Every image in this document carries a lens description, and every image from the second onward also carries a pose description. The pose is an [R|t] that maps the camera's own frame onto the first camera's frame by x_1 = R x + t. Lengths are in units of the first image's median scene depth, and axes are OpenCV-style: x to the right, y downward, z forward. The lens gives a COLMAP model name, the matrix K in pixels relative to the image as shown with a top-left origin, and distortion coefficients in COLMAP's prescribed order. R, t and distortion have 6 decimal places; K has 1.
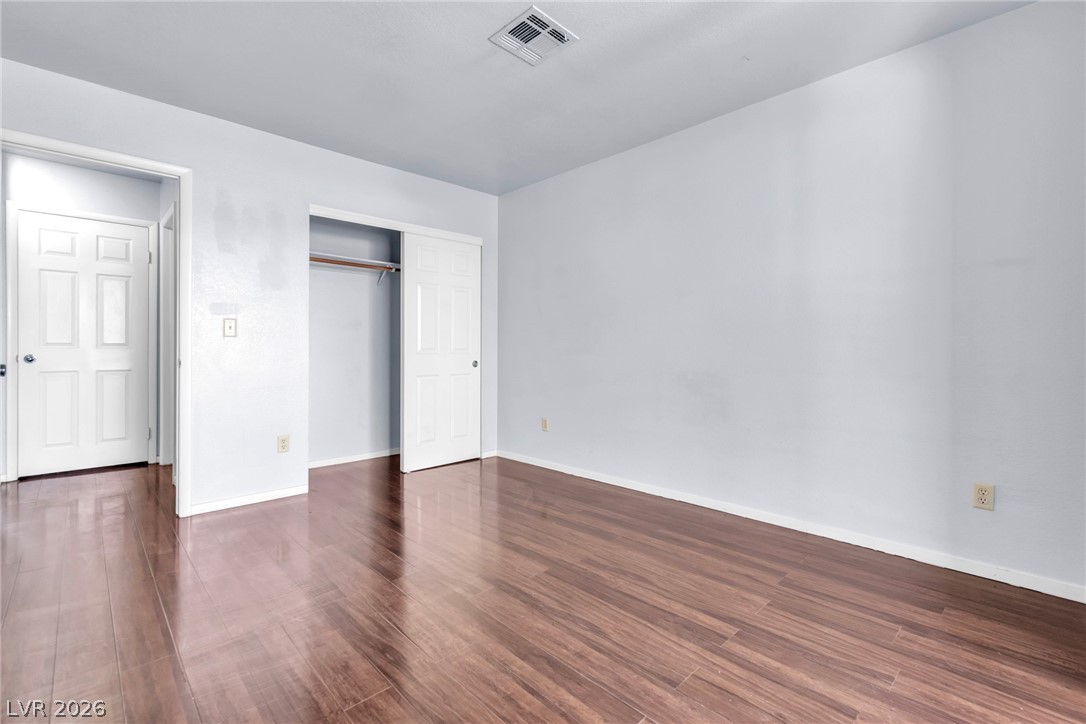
lens RADIAL K [[482.7, 0, 565.5], [0, 482.7, 357.5], [0, 0, 1]] dist [0.003300, -0.001058]
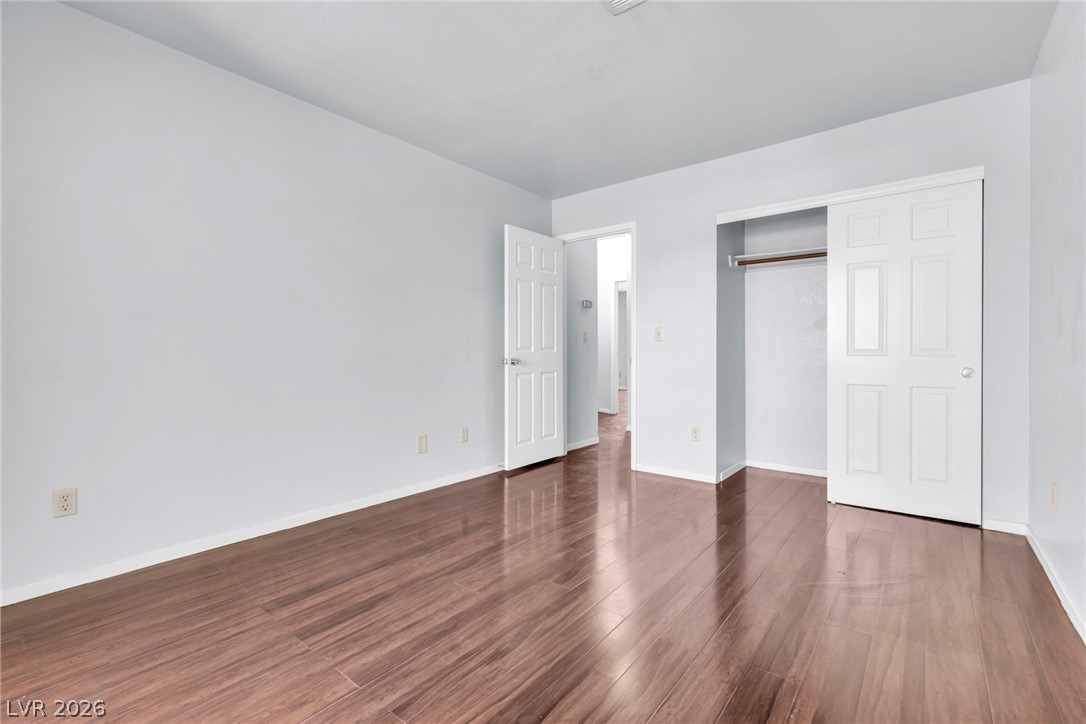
lens RADIAL K [[482.7, 0, 535.9], [0, 482.7, 360.4], [0, 0, 1]] dist [0.003300, -0.001058]
pose [[0.096797, 0.015553, -0.995183, 0.536535], [-0.014229, 0.999797, 0.014241, -0.005098], [0.995202, 0.012782, 0.096998, 0.539415]]
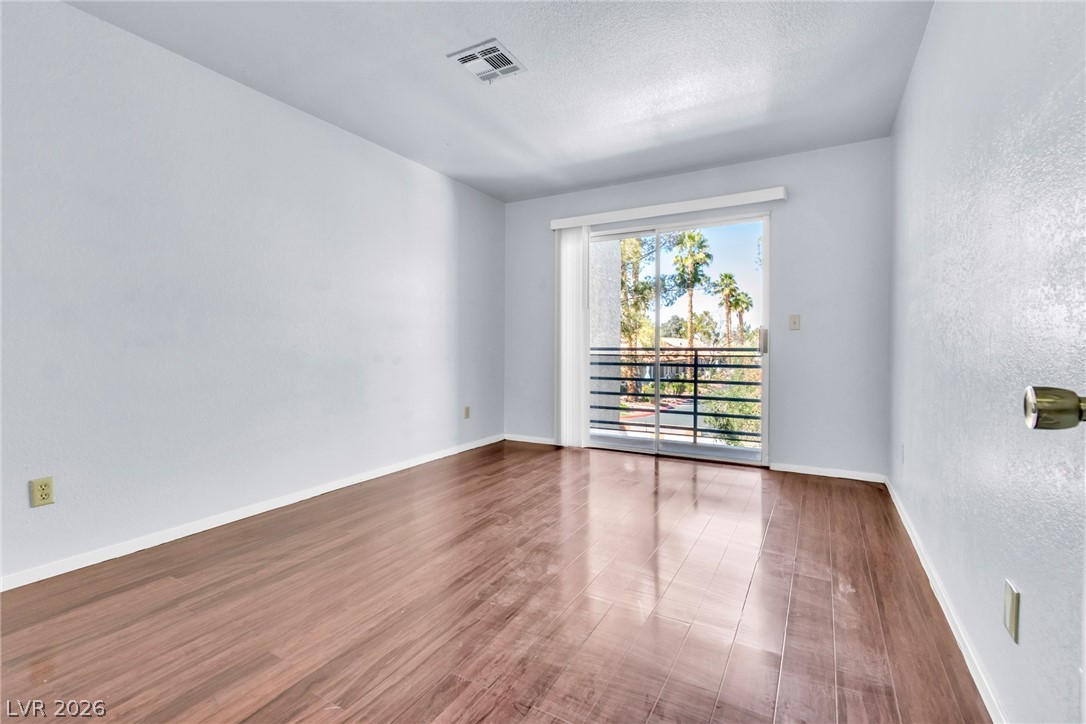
lens RADIAL K [[482.7, 0, 542.8], [0, 482.7, 357.3], [0, 0, 1]] dist [0.003300, -0.001058]
pose [[-0.259993, -0.027449, 0.965220, -1.903451], [0.013043, 0.999405, 0.031935, -0.019504], [-0.965522, 0.020892, -0.259480, 1.874513]]
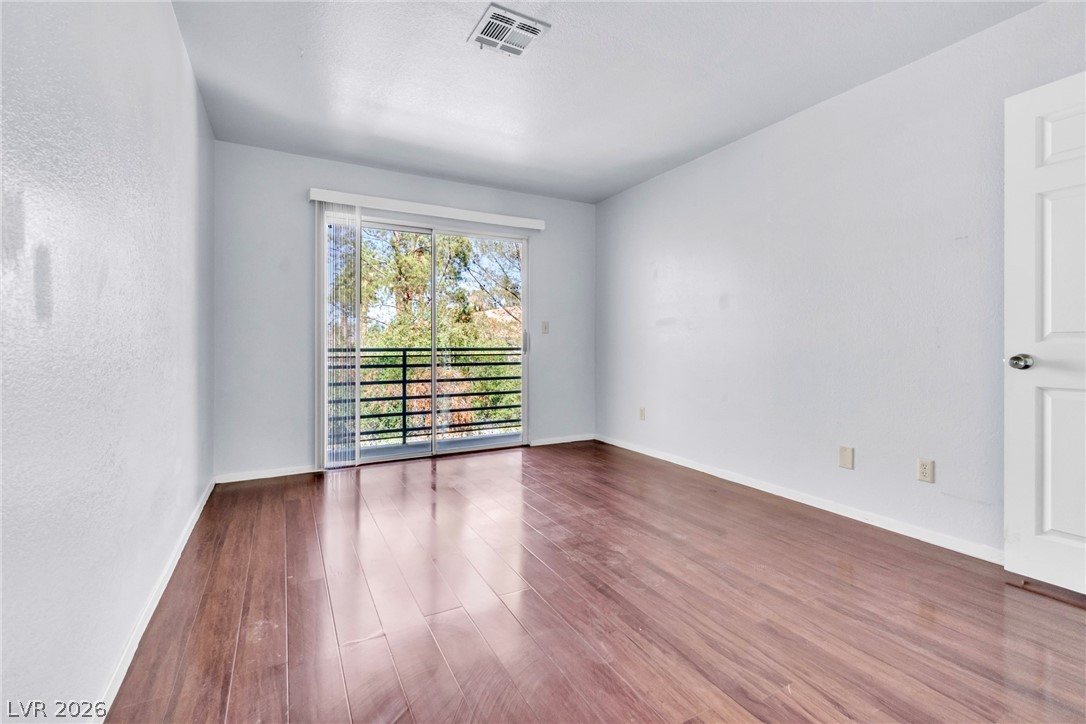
lens RADIAL K [[482.7, 0, 561.7], [0, 482.7, 351.5], [0, 0, 1]] dist [0.003300, -0.001058]
pose [[-0.961529, -0.006899, 0.274618, -1.379175], [0.000640, 0.999626, 0.027350, -0.026248], [-0.274704, 0.026474, -0.961164, 2.423270]]
